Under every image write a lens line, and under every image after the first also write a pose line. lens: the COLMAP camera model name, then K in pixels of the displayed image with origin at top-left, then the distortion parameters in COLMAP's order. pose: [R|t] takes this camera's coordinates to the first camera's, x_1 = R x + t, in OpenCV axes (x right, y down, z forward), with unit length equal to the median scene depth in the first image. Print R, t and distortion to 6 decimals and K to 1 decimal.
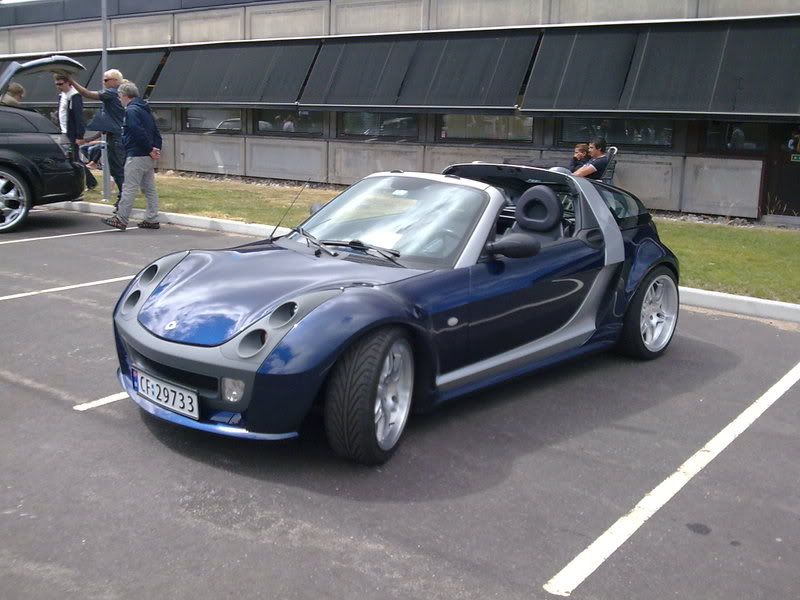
lens RADIAL K [[858.4, 0, 400.0], [0, 858.4, 300.0], [0, 0, 1]] dist [0.085889, -0.518437]
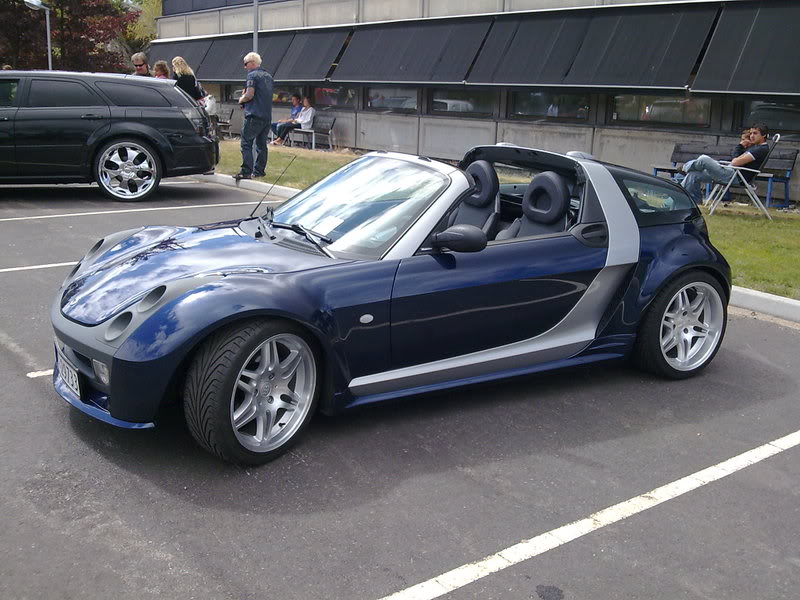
lens RADIAL K [[858.4, 0, 400.0], [0, 858.4, 300.0], [0, 0, 1]] dist [0.085889, -0.518437]
pose [[0.961936, 0.069328, -0.264334, 0.261686], [-0.063847, 0.997530, 0.029283, -0.018277], [0.265711, -0.011291, 0.963987, 0.109269]]
